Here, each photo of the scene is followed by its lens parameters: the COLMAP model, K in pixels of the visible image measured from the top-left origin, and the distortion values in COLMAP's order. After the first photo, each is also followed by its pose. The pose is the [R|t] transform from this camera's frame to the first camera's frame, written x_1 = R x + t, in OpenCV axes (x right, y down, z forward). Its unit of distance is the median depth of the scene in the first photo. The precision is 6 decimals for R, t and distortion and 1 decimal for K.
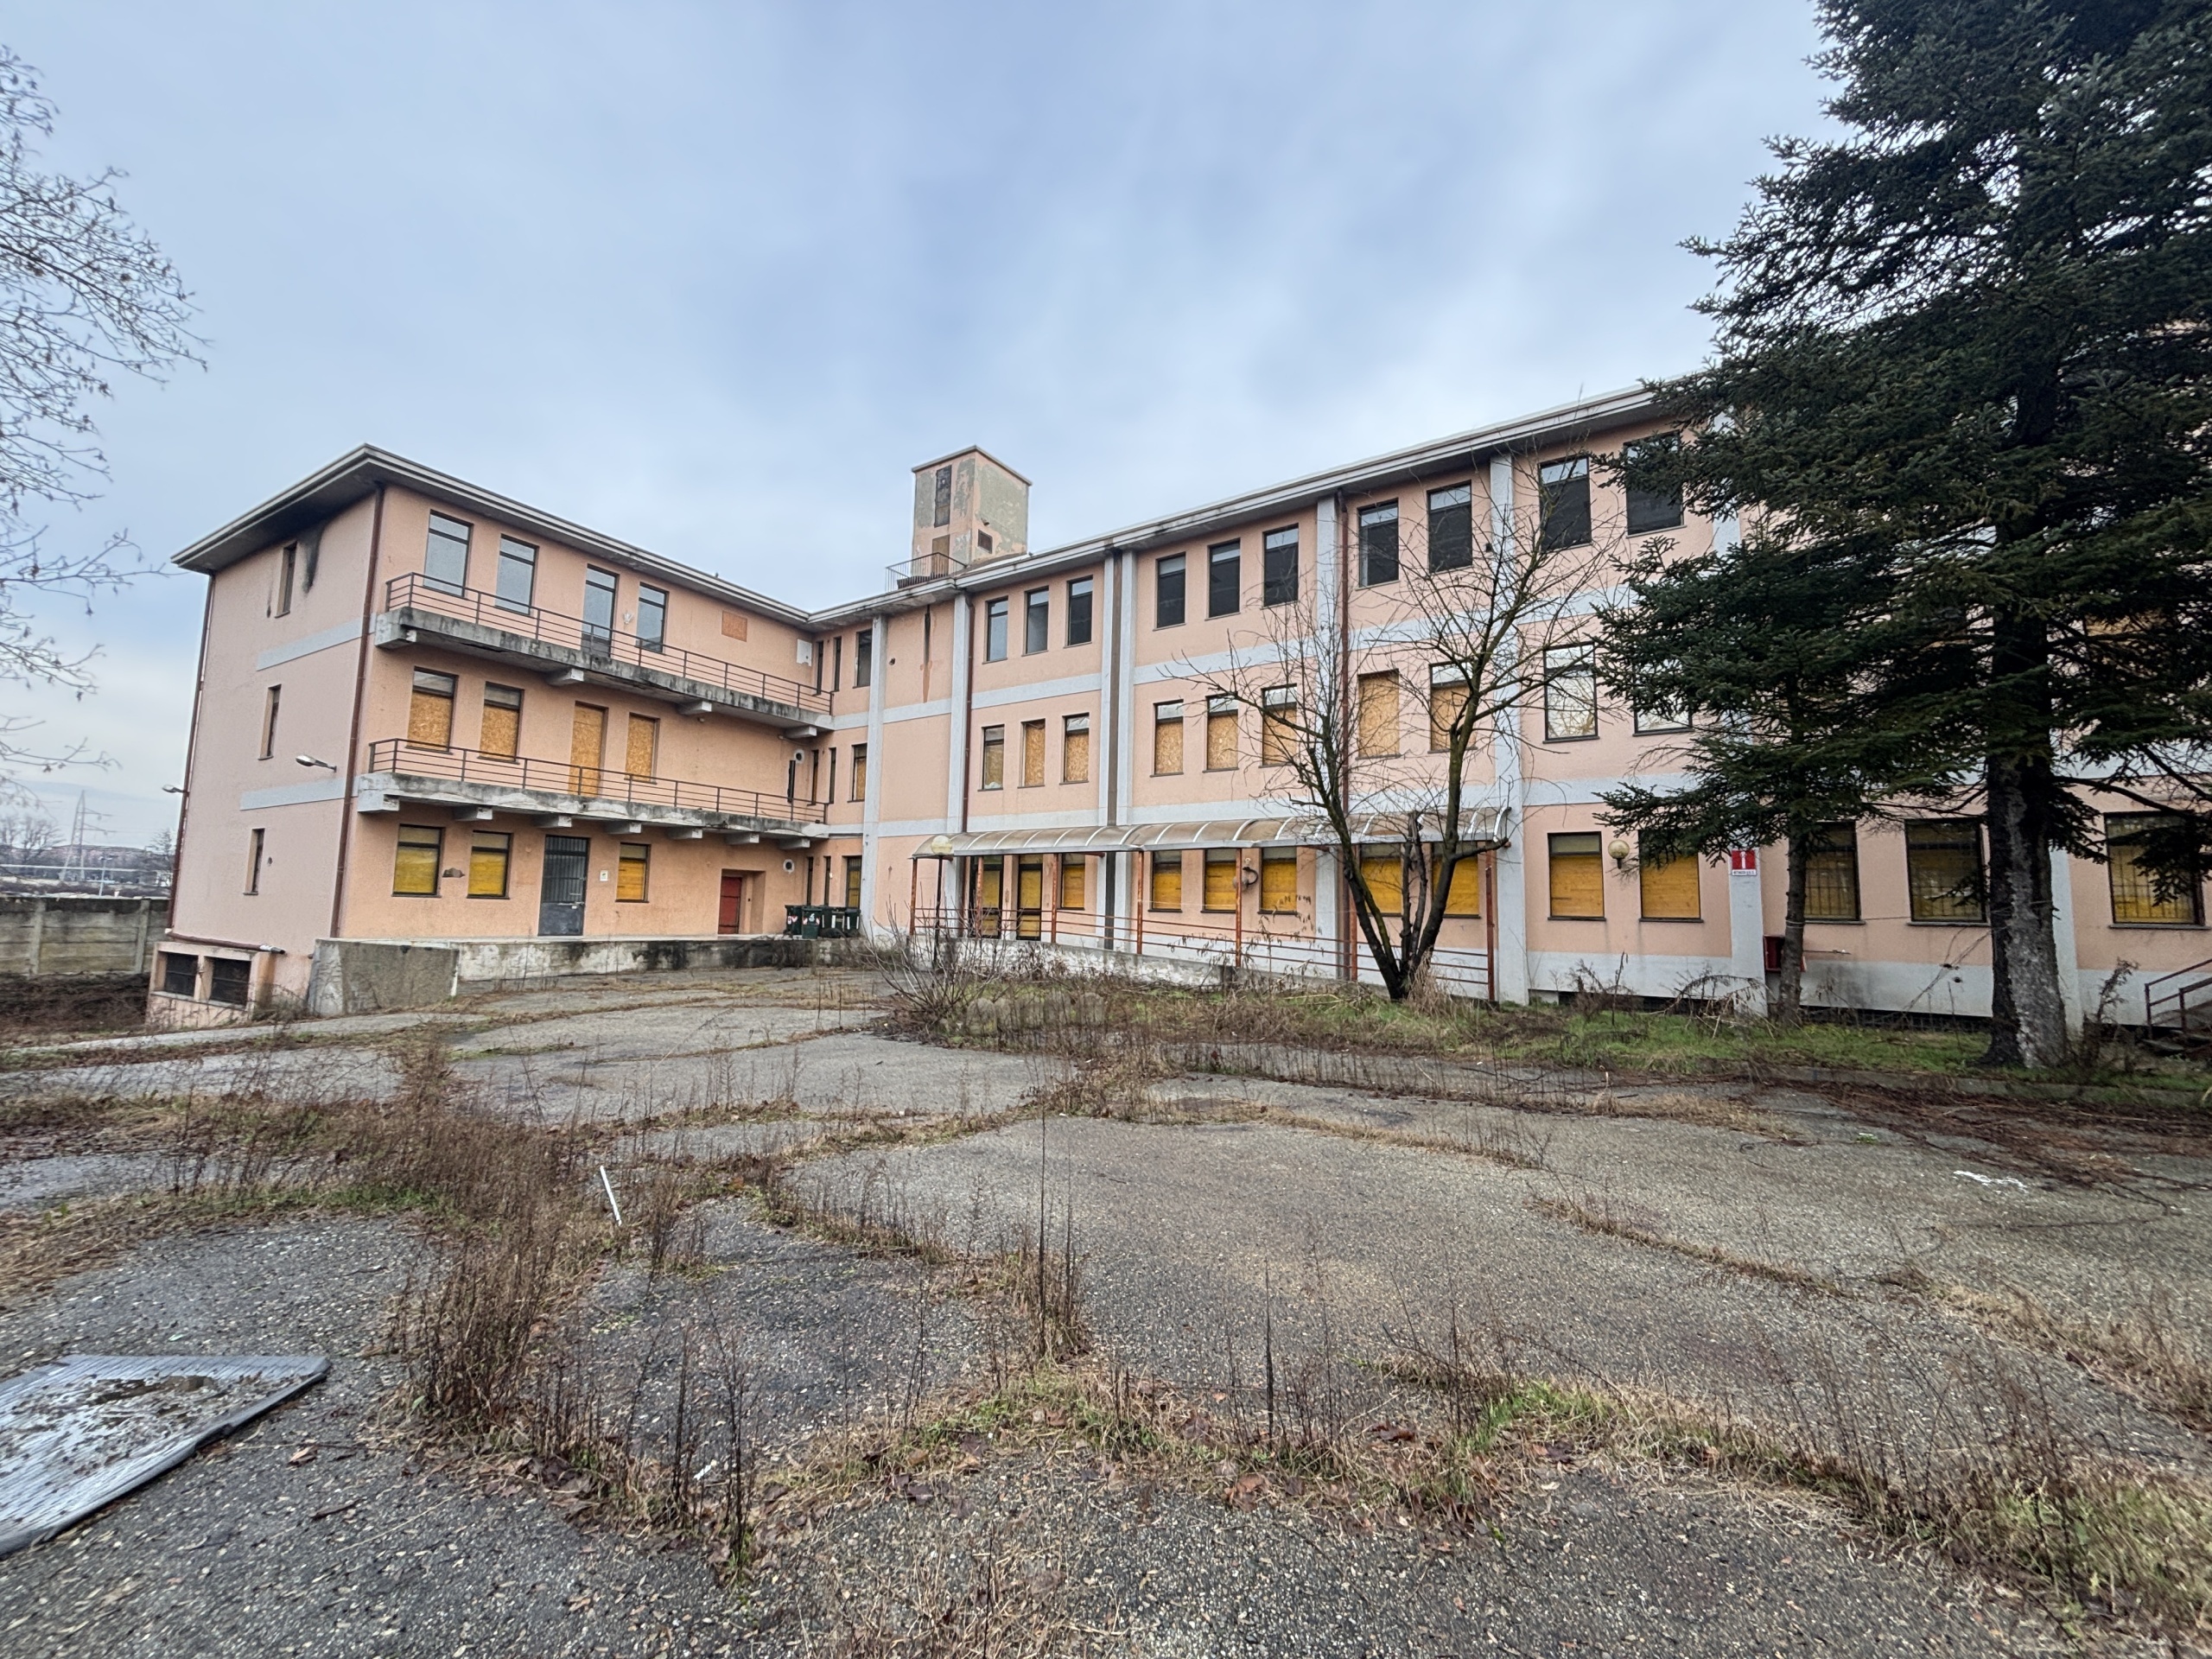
lens RADIAL K [[892.4, 0, 1110.5], [0, 892.4, 828.2], [0, 0, 1]] dist [0.000169, -0.000267]
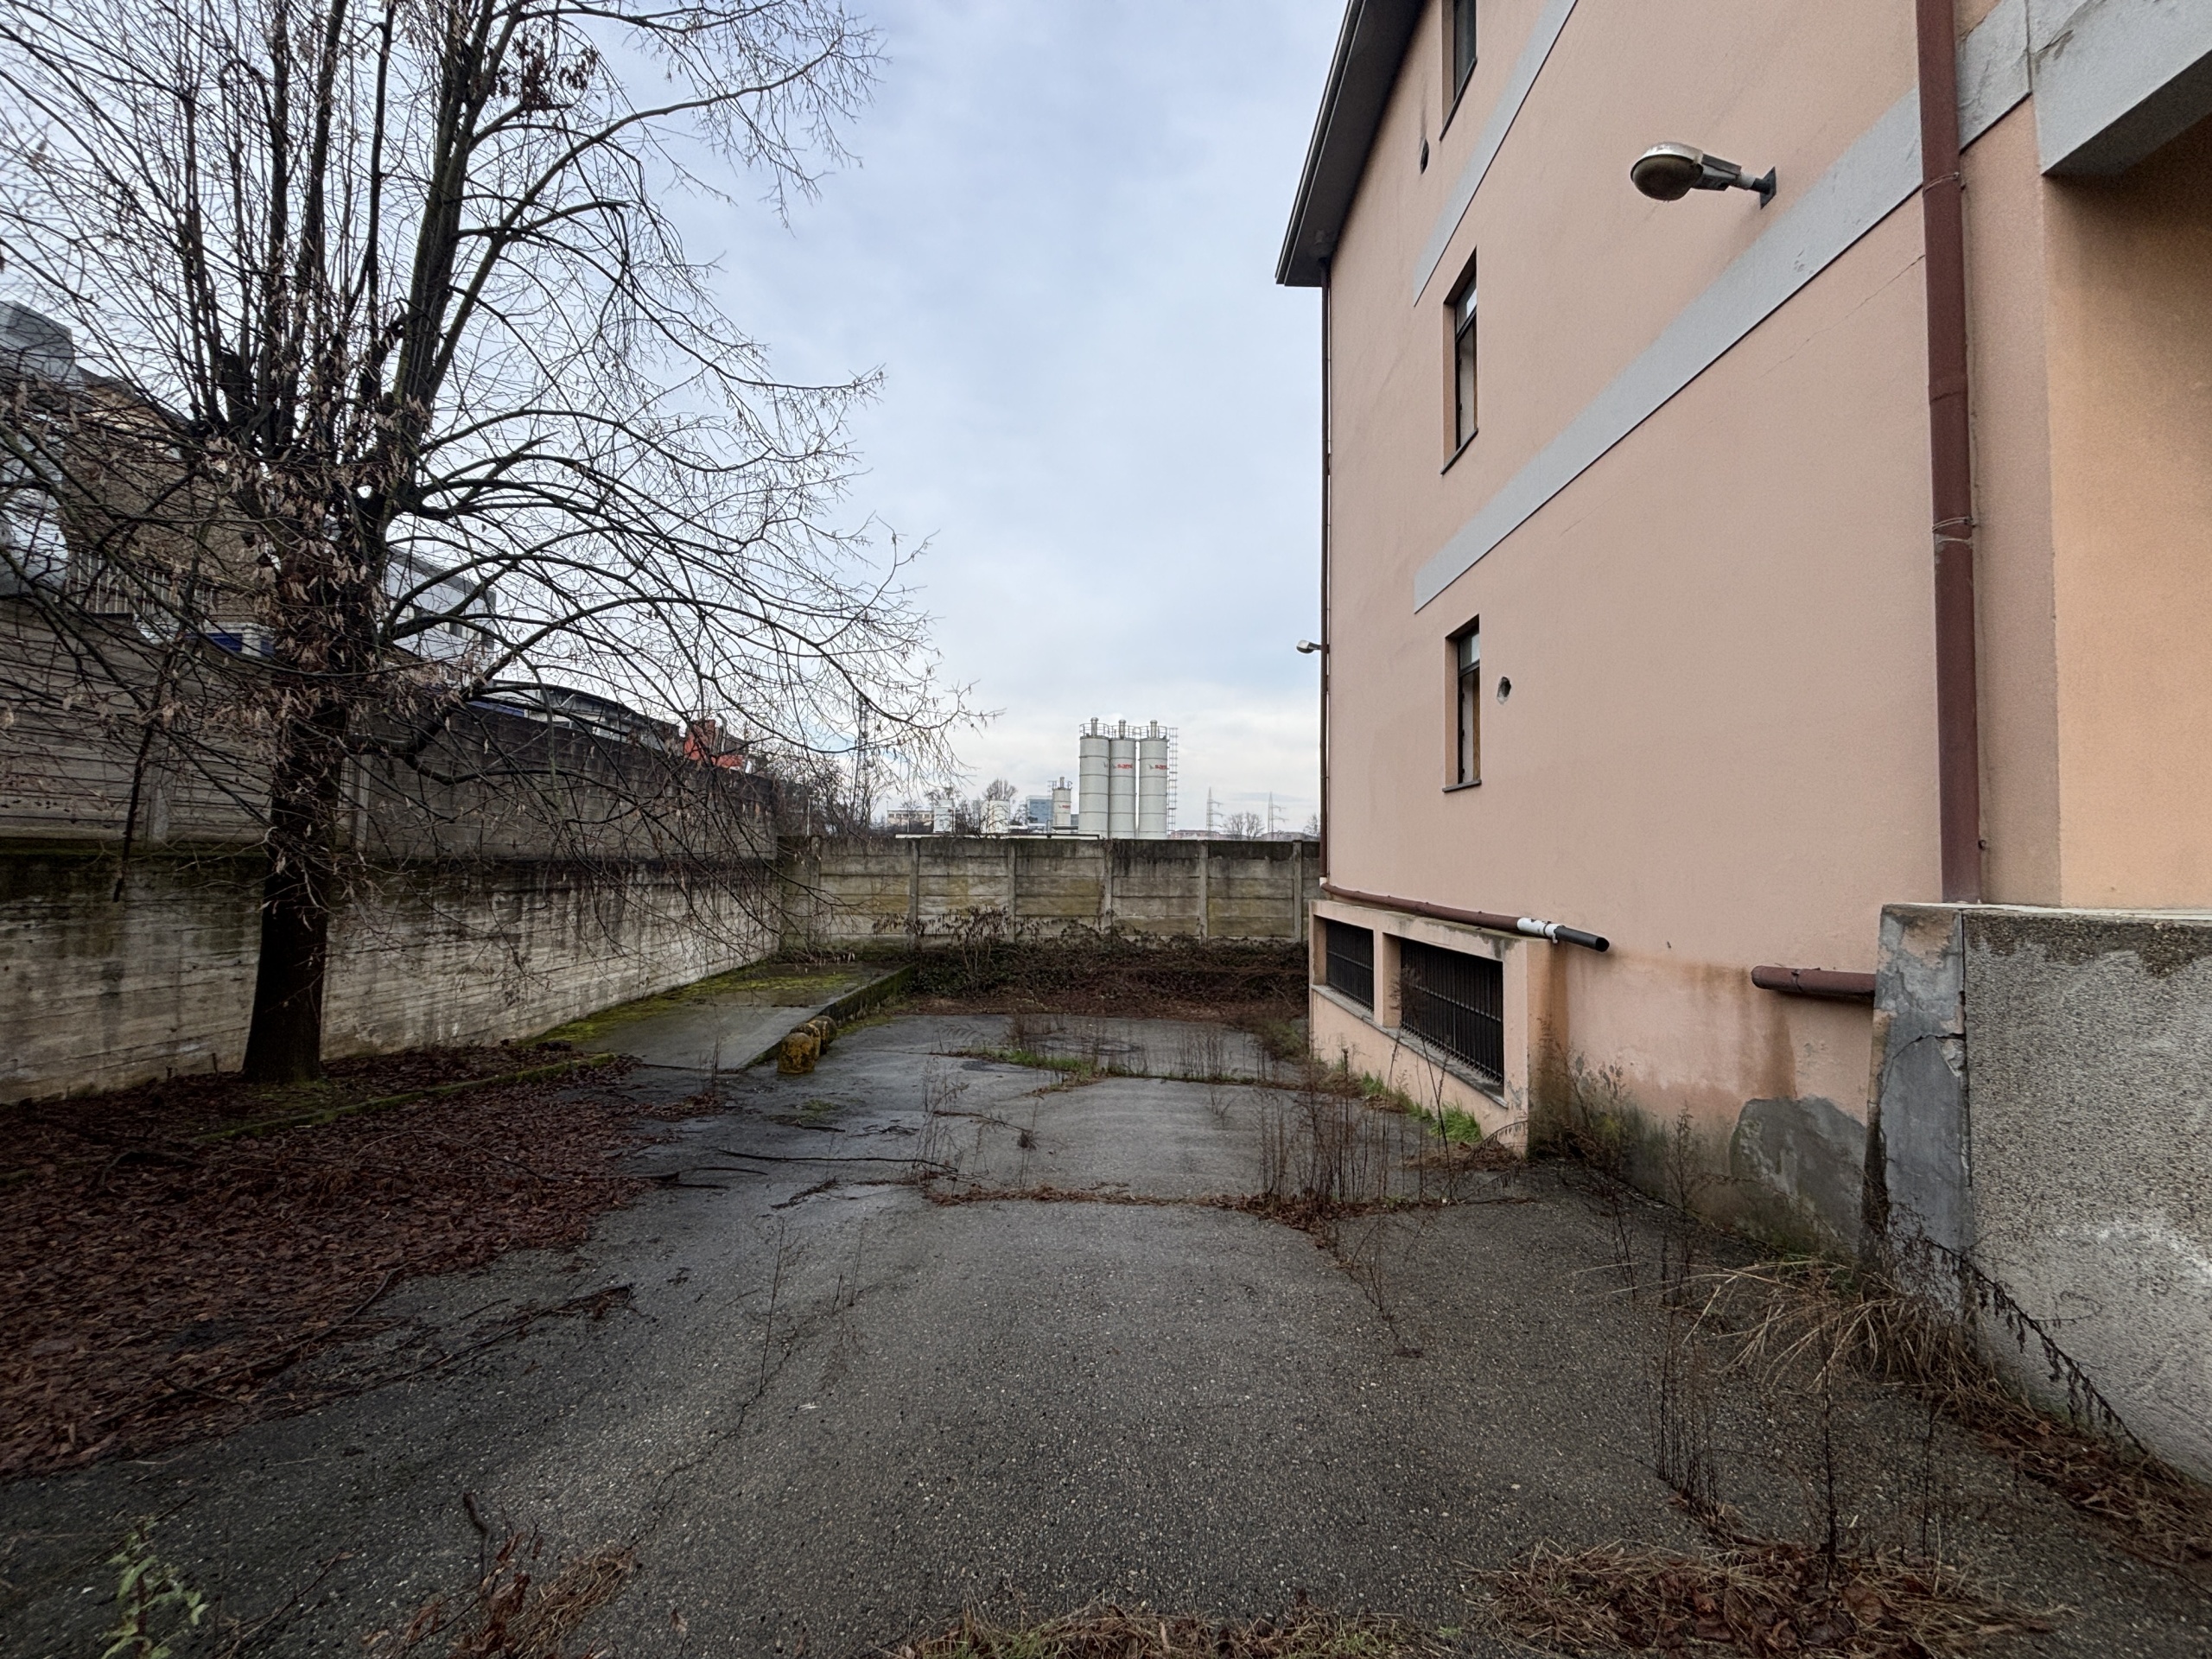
lens RADIAL K [[892.4, 0, 1114.5], [0, 892.4, 820.1], [0, 0, 1]] dist [0.000169, -0.000267]
pose [[0.510485, -0.055974, -0.858063, -0.661558], [0.082658, 0.996452, -0.015826, 0.077624], [0.855905, -0.062846, 0.513301, 0.622508]]
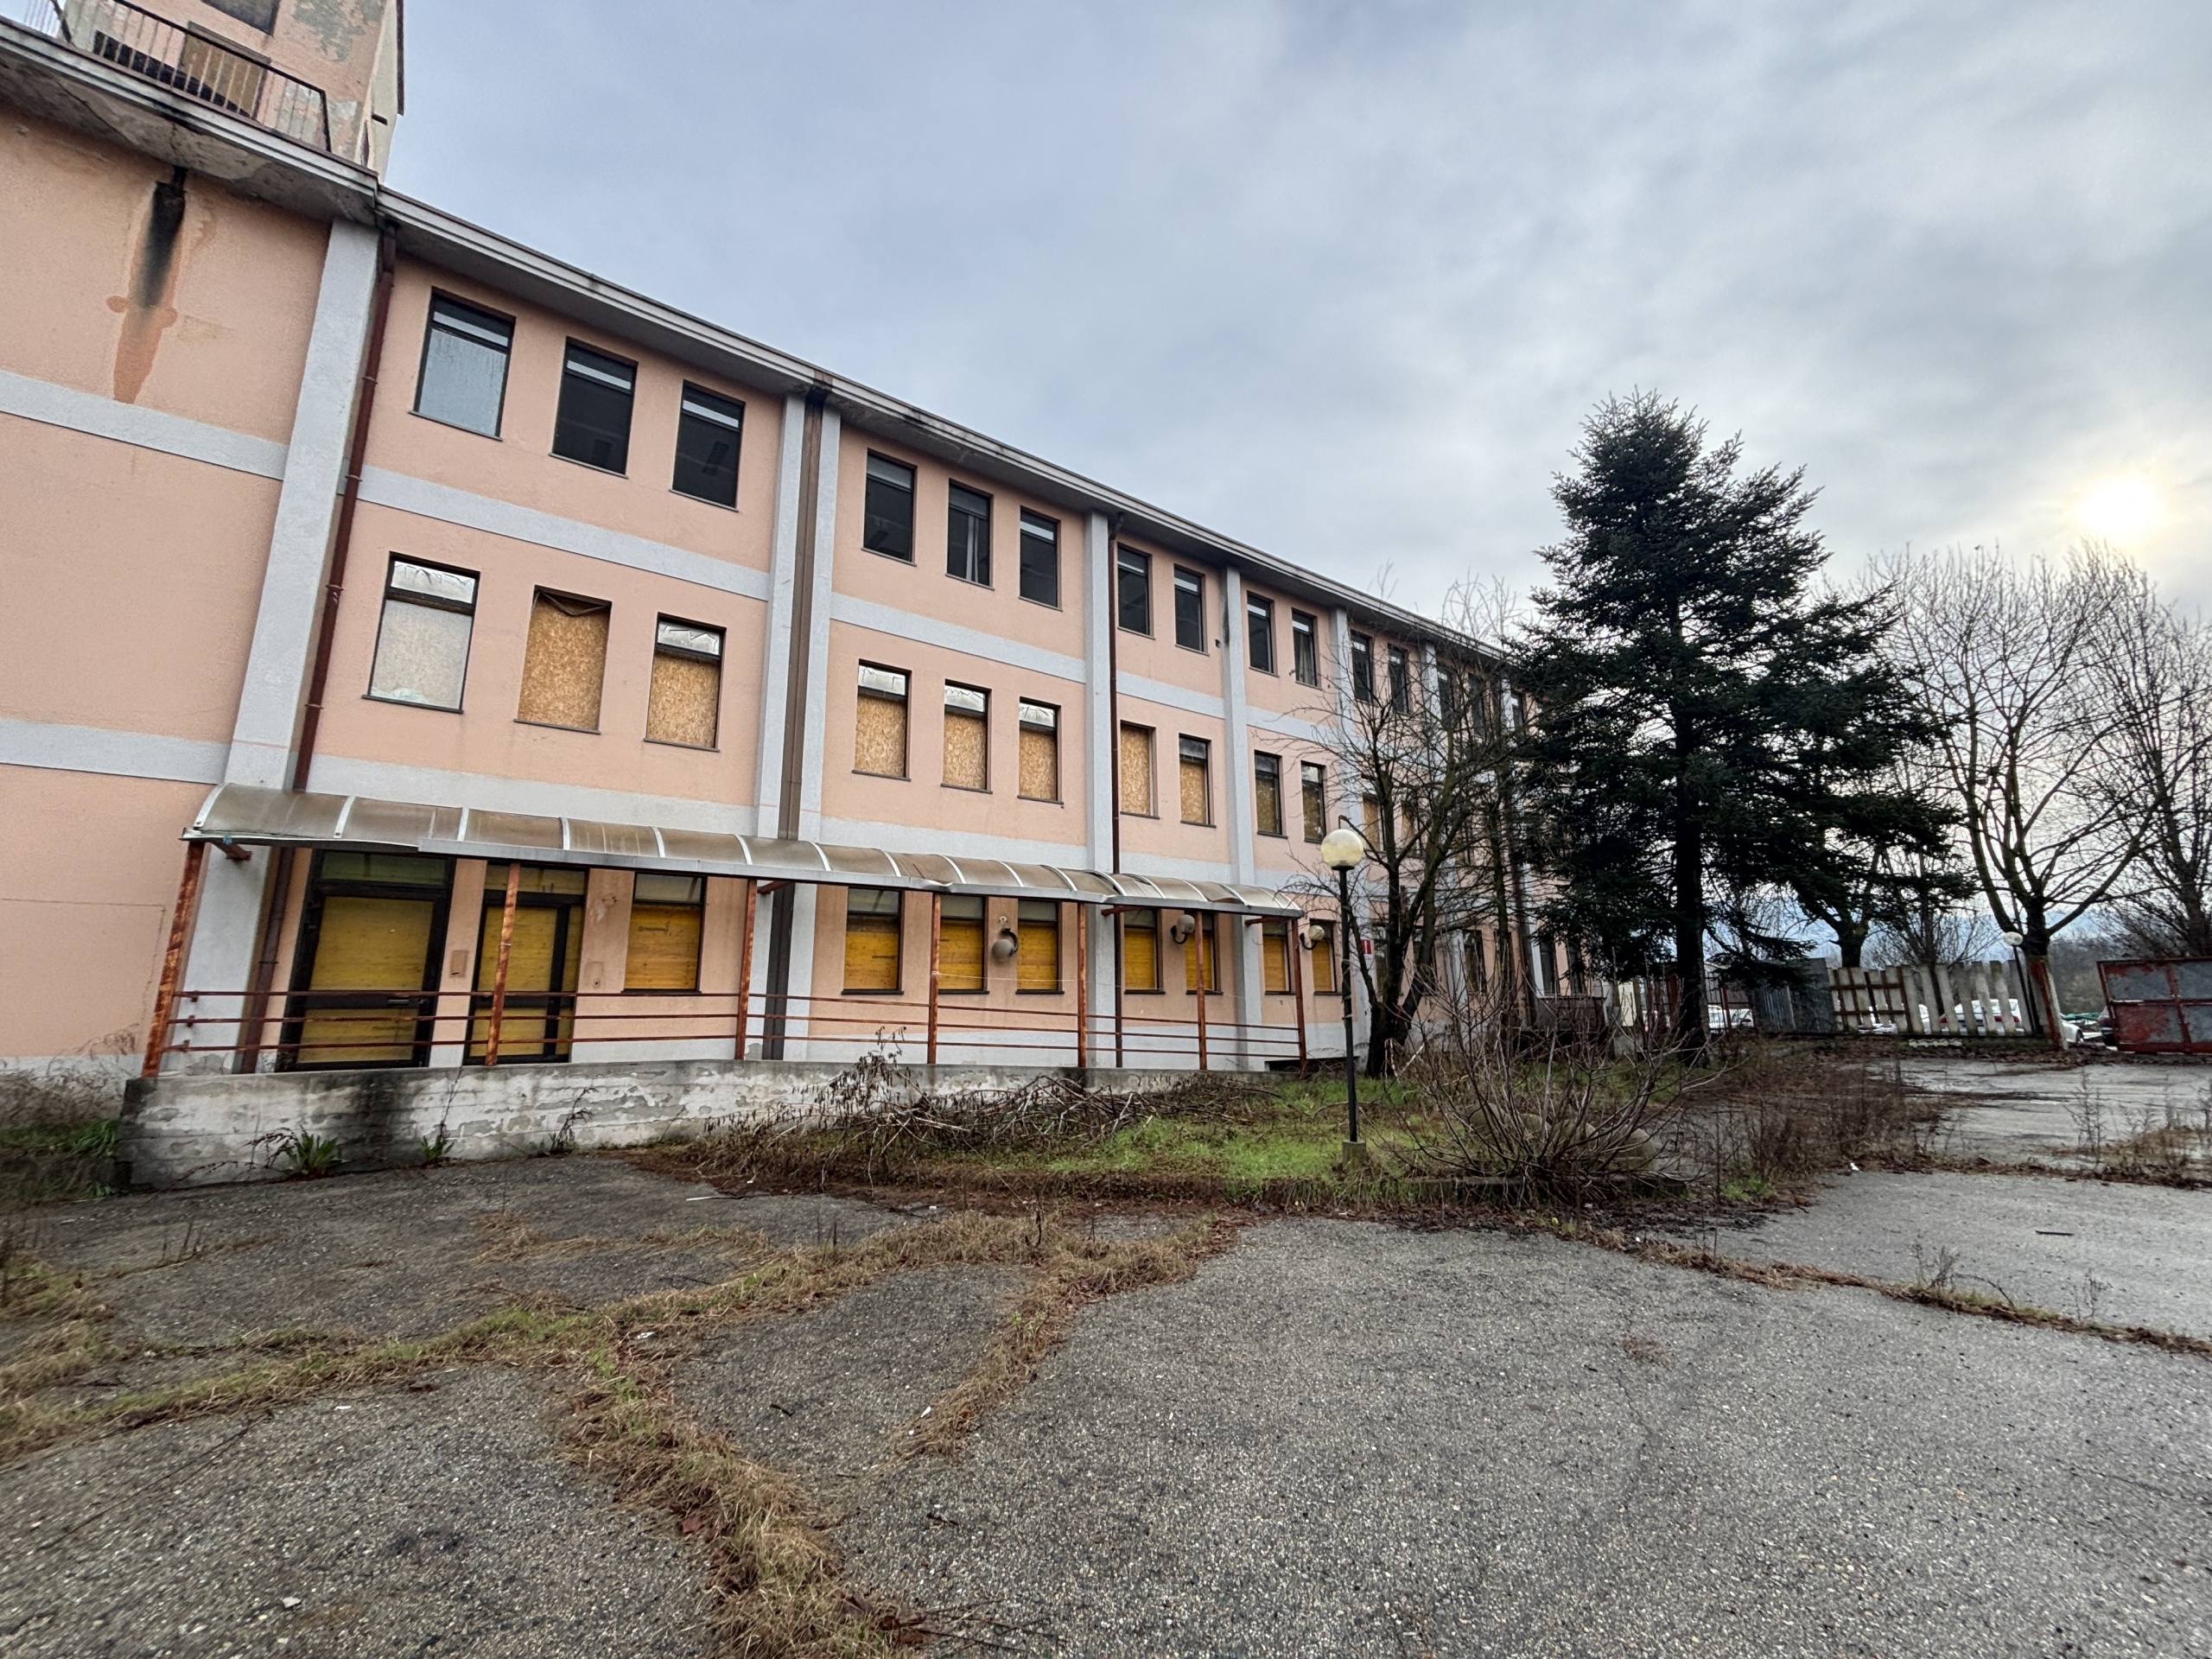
lens RADIAL K [[892.4, 0, 1100.6], [0, 892.4, 828.0], [0, 0, 1]] dist [0.000169, -0.000267]
pose [[0.326210, 0.167388, 0.930359, -0.444190], [-0.074196, 0.985695, -0.151328, 0.058070], [-0.942381, -0.019664, 0.333964, 0.595323]]
